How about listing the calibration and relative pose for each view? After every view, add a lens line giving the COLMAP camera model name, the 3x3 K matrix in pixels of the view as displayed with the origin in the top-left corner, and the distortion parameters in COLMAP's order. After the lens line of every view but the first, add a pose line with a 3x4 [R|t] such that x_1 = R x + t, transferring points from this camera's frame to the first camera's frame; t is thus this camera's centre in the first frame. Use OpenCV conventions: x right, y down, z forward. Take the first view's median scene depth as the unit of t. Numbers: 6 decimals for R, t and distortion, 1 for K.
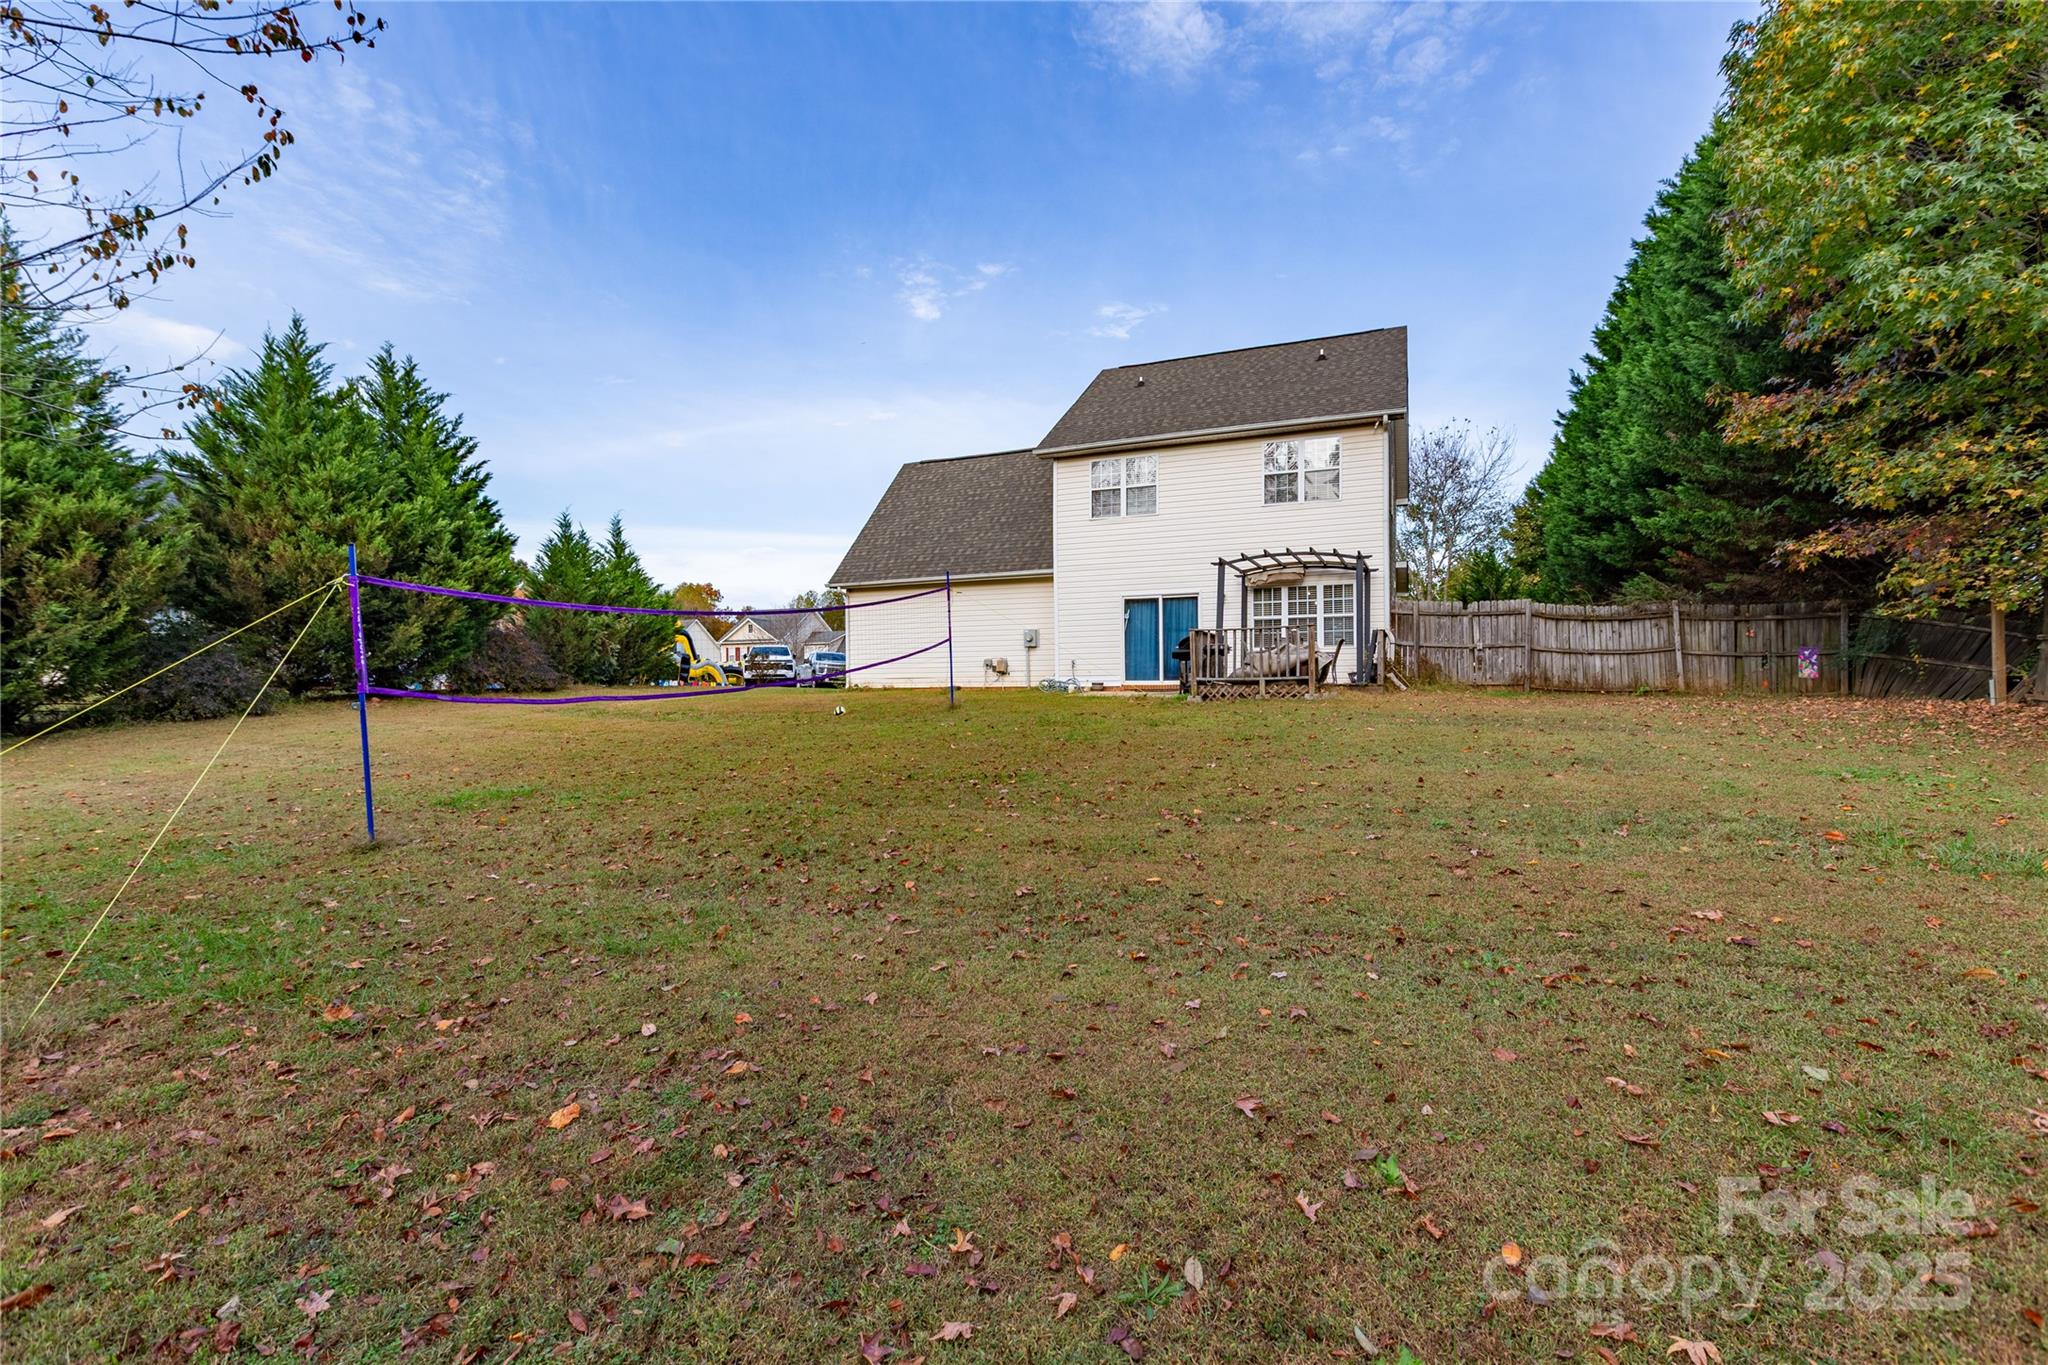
lens RADIAL K [[908.6, 0, 1032.0], [0, 908.6, 670.3], [0, 0, 1]] dist [0.000086, -0.000207]
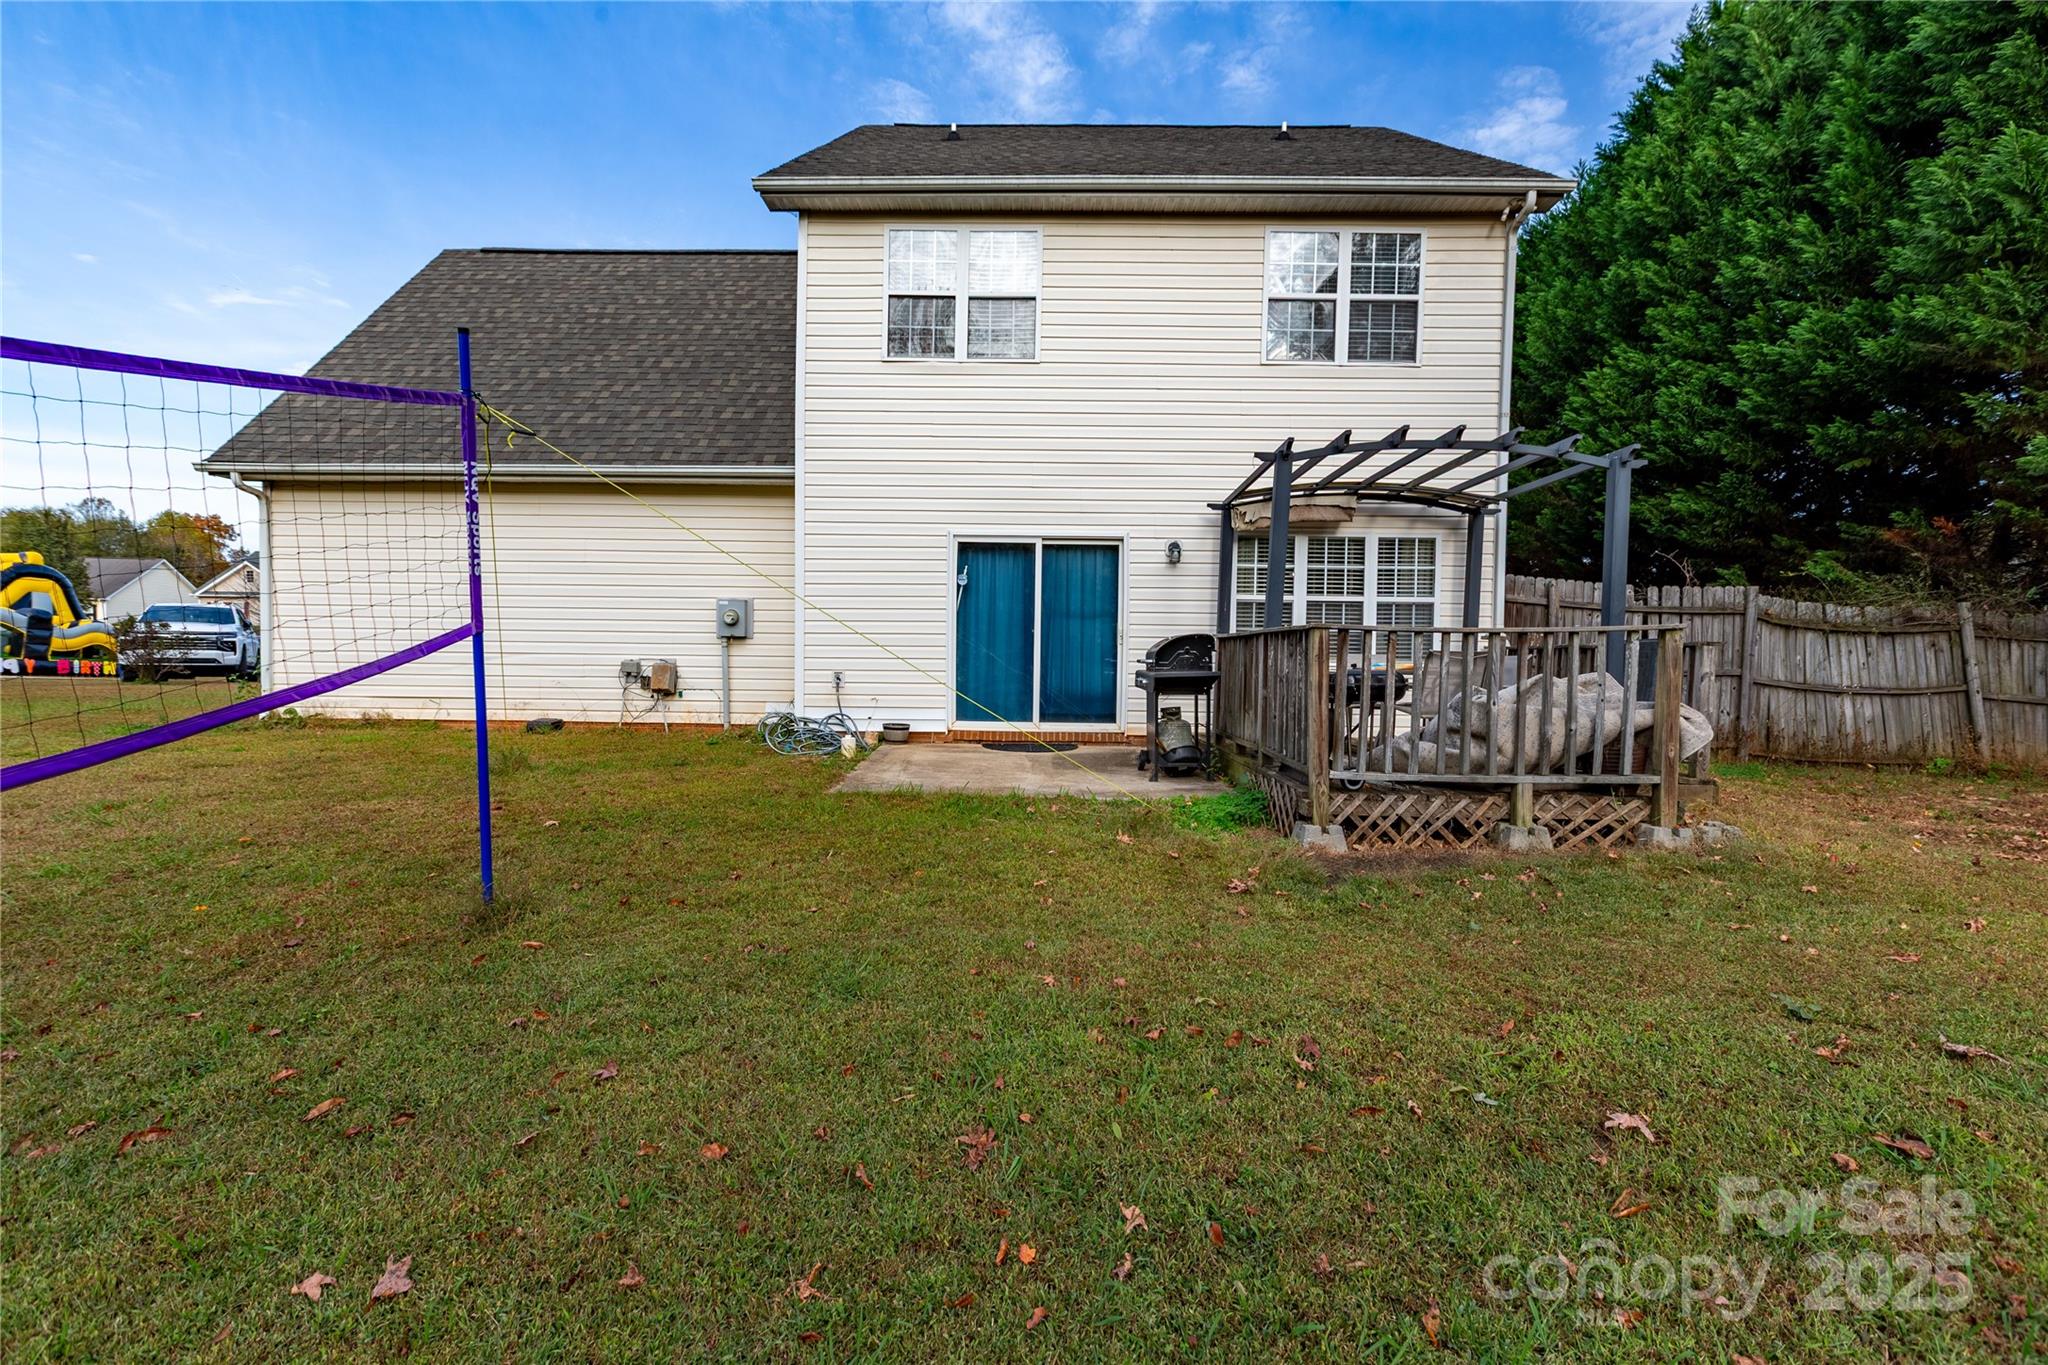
lens RADIAL K [[918.6, 0, 1024.3], [0, 918.6, 686.4], [0, 0, 1]] dist [0.001217, 0.000251]
pose [[0.932051, 0.013258, 0.362084, -0.034193], [-0.028903, 0.998866, 0.037827, -0.024342], [-0.361172, -0.045722, 0.931377, 0.554835]]
